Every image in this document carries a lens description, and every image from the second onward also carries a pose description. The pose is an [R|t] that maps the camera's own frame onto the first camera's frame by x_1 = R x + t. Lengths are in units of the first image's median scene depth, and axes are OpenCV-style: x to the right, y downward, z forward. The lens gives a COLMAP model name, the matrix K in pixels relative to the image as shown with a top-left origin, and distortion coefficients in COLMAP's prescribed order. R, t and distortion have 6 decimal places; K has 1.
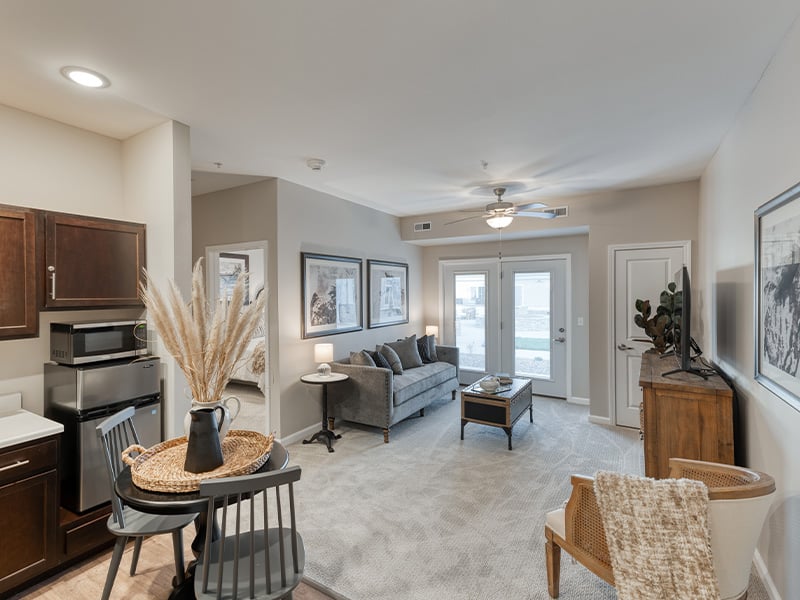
lens RADIAL K [[381.4, 0, 389.1], [0, 381.4, 293.8], [0, 0, 1]] dist [0.004552, 0.000436]
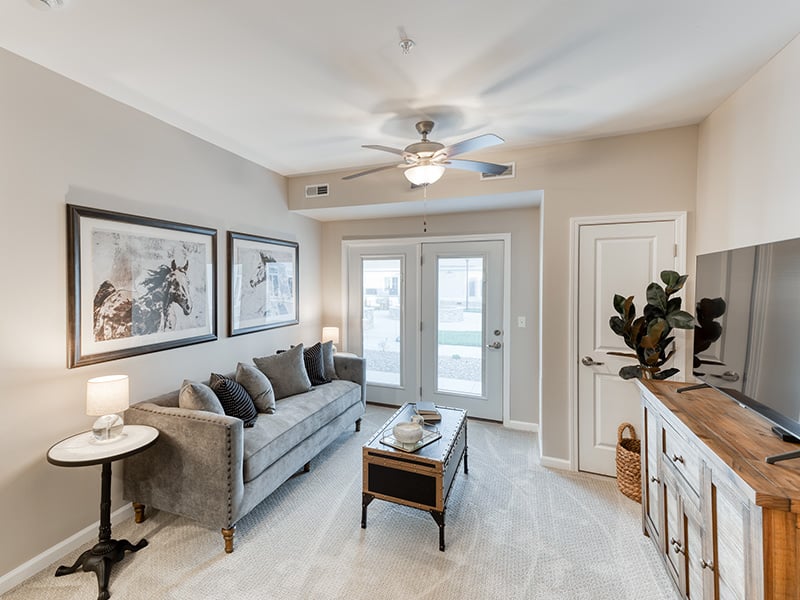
lens RADIAL K [[413.9, 0, 400.6], [0, 413.9, 294.7], [0, 0, 1]] dist [-0.000223, 0.000218]
pose [[0.969165, 0.000525, 0.246412, 0.078562], [-0.007081, 0.999644, 0.025724, -0.001609], [-0.246311, -0.026676, 0.968824, 0.330176]]
